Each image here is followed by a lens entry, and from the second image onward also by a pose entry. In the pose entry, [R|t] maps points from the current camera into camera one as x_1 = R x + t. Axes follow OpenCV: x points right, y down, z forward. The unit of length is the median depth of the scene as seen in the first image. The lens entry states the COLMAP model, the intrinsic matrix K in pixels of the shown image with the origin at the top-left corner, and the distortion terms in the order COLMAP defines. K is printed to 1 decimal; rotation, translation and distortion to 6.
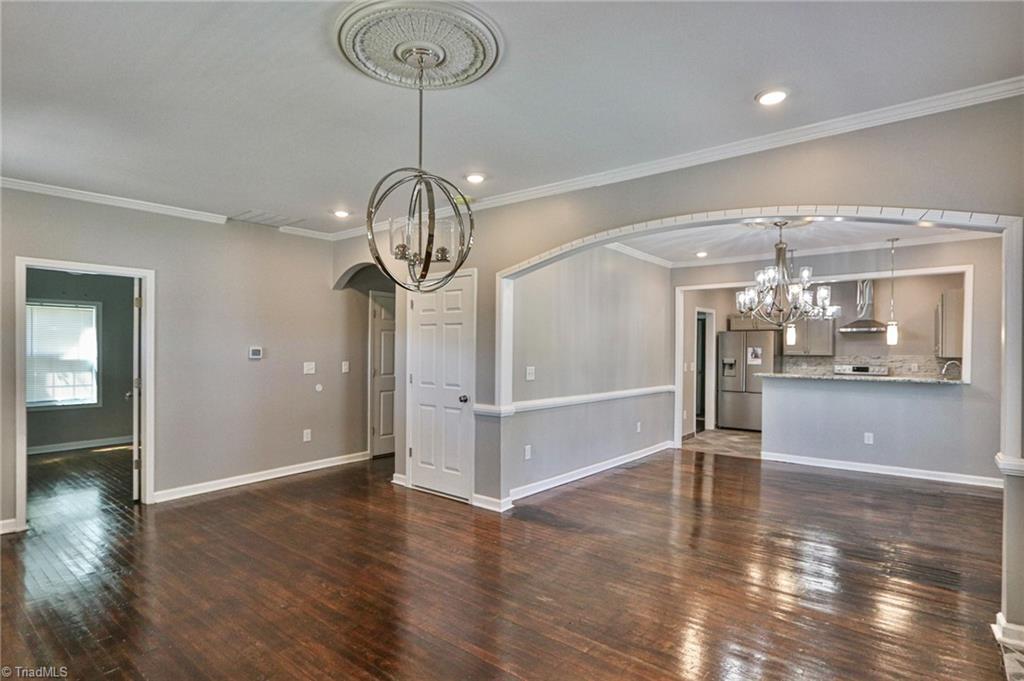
lens RADIAL K [[528.5, 0, 511.1], [0, 528.5, 353.0], [0, 0, 1]] dist [-0.014909, 0.002436]
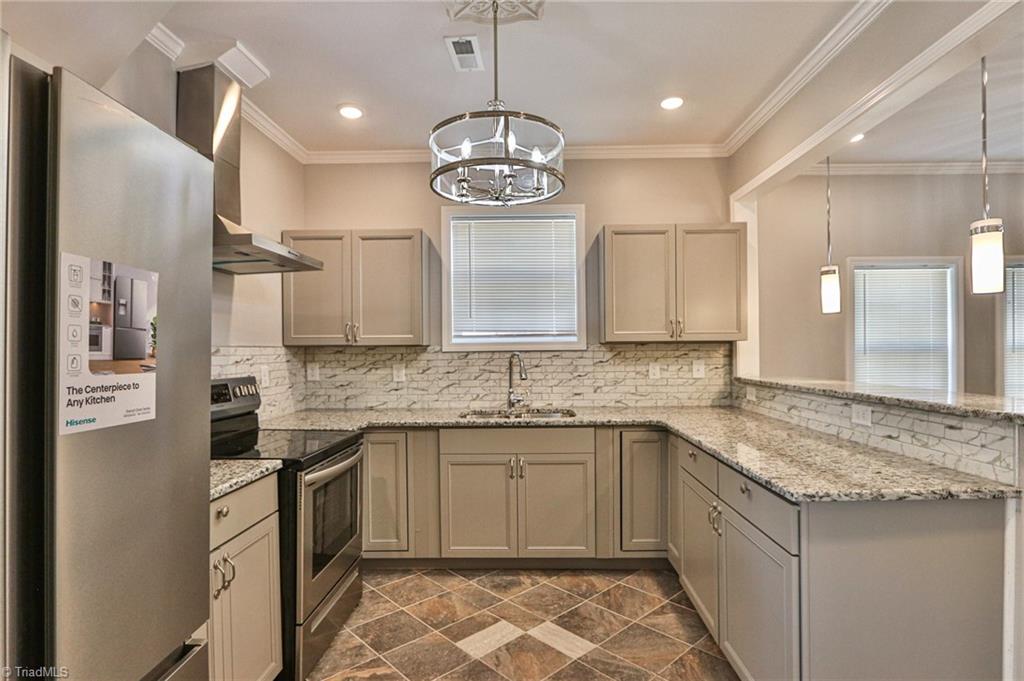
lens RADIAL K [[528.5, 0, 511.1], [0, 528.5, 353.0], [0, 0, 1]] dist [-0.014909, 0.002436]
pose [[-0.598332, -0.007597, 0.801212, 0.516316], [0.009284, 0.999822, 0.016414, 0.009415], [-0.801194, 0.017259, -0.598155, 1.542979]]
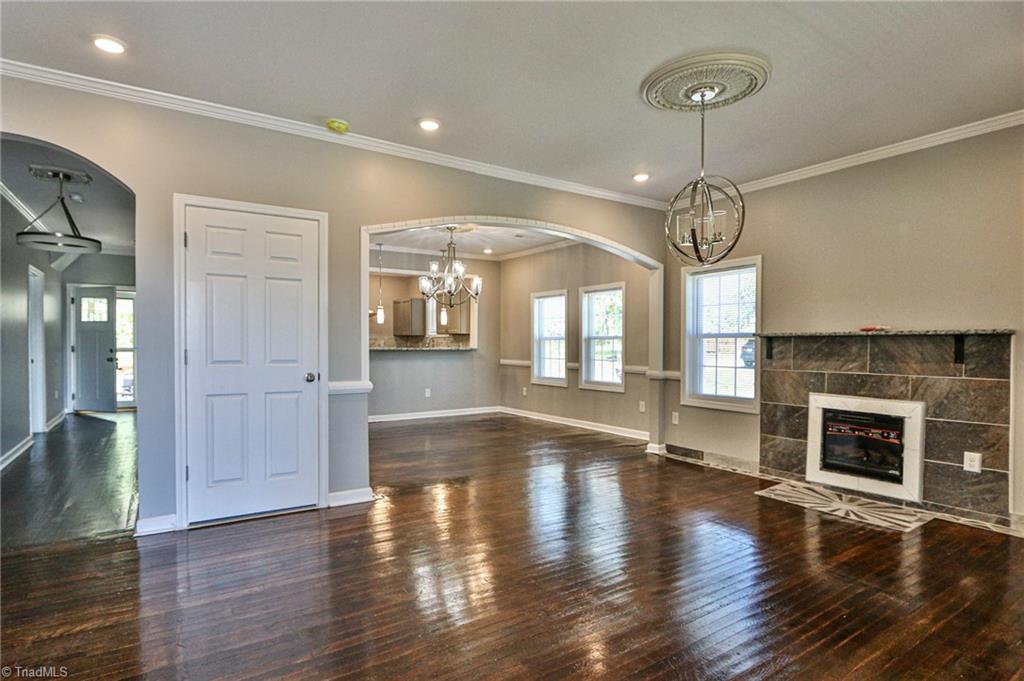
lens RADIAL K [[536.2, 0, 509.4], [0, 536.2, 355.5], [0, 0, 1]] dist [-0.001997, -0.006454]
pose [[0.308329, -0.028922, 0.950840, -0.607860], [0.003563, 0.999566, 0.029248, 0.025902], [-0.951273, -0.005630, 0.308298, 0.386496]]
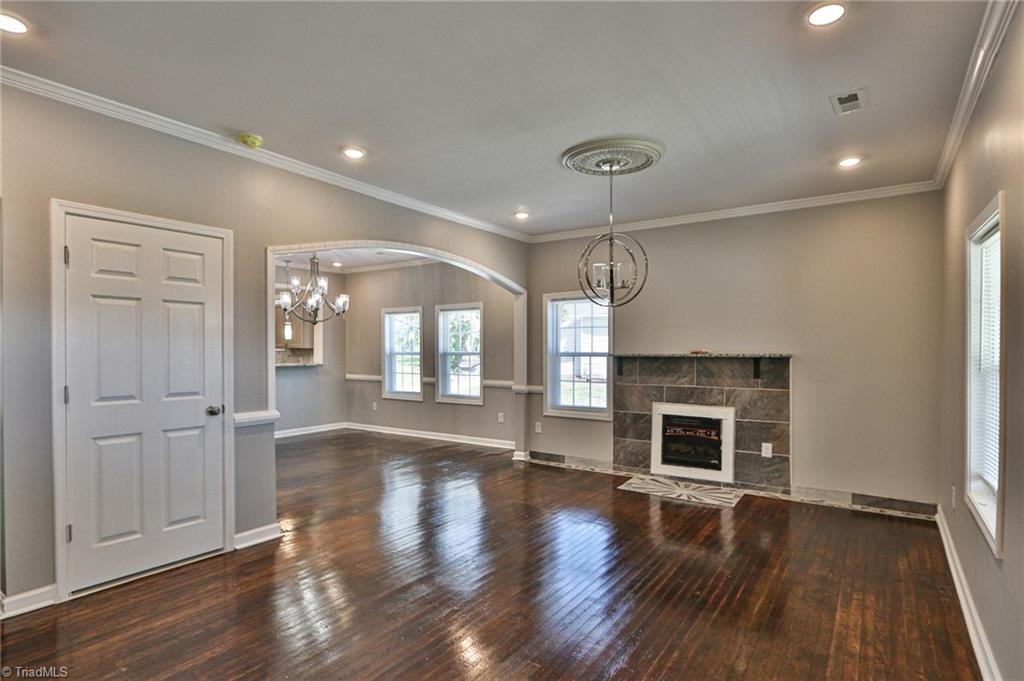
lens RADIAL K [[528.5, 0, 511.1], [0, 528.5, 353.0], [0, 0, 1]] dist [-0.014909, 0.002436]
pose [[-0.068180, -0.014860, 0.997562, -0.664566], [0.003542, 0.999879, 0.015137, 0.000347], [-0.997667, 0.004565, -0.068119, 0.527538]]
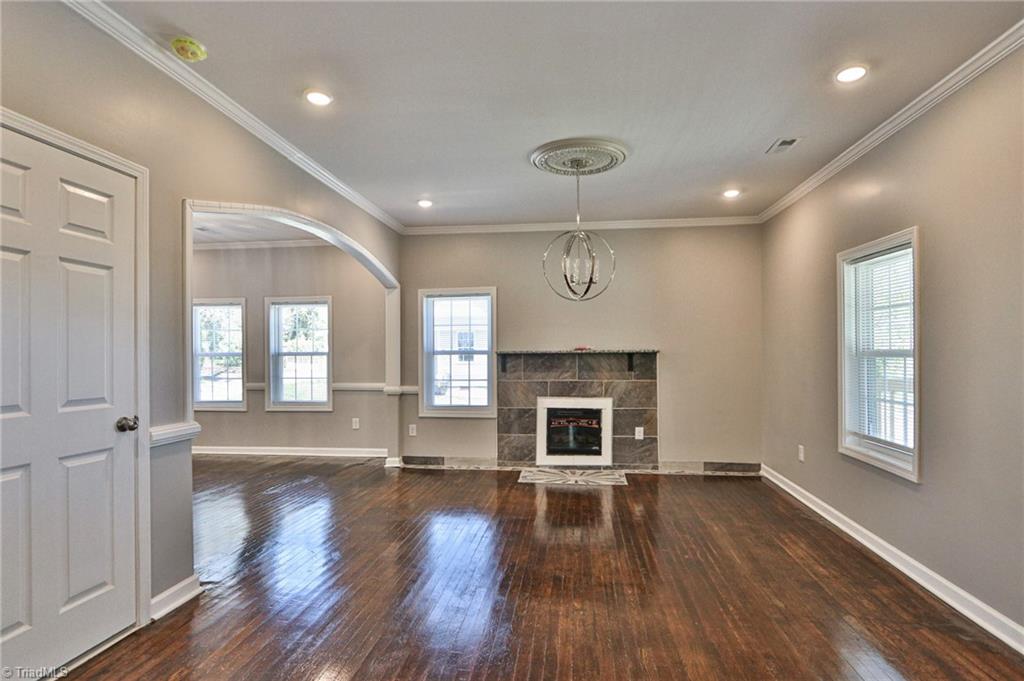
lens RADIAL K [[528.5, 0, 511.1], [0, 528.5, 353.0], [0, 0, 1]] dist [-0.014909, 0.002436]
pose [[-0.525948, -0.001438, 0.850515, -0.558973], [0.004277, 0.999981, 0.004335, 0.016494], [-0.850506, 0.005917, -0.525933, 0.772966]]
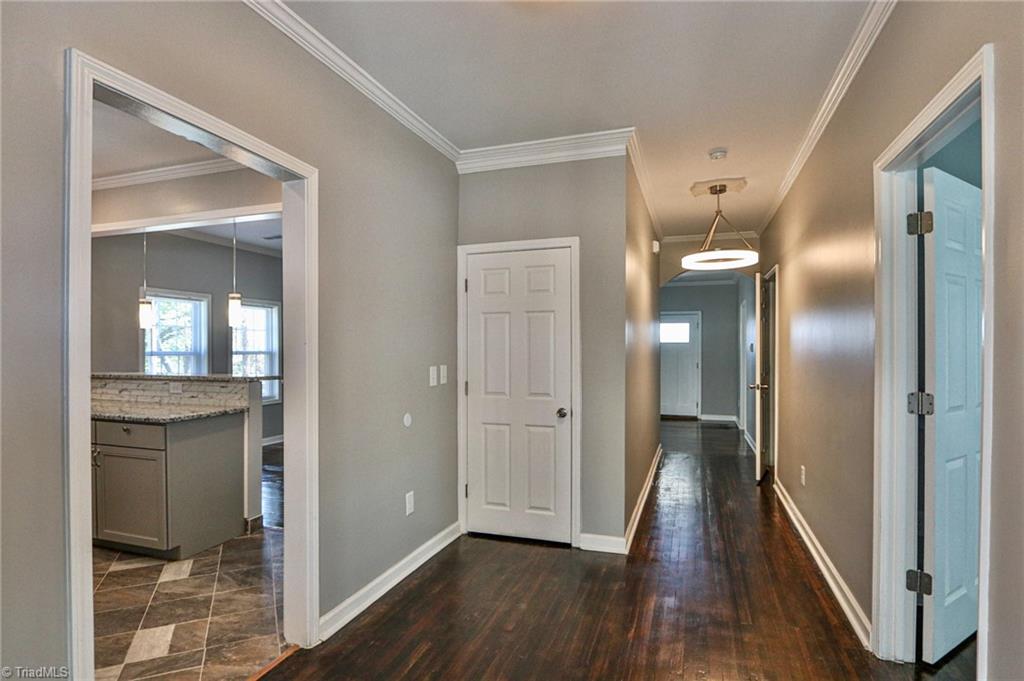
lens RADIAL K [[528.5, 0, 511.1], [0, 528.5, 353.0], [0, 0, 1]] dist [-0.014909, 0.002436]
pose [[-0.943885, -0.006169, -0.330216, 0.480978], [-0.009027, 0.999934, 0.007121, 0.008014], [0.330150, 0.009703, -0.943879, 1.910271]]
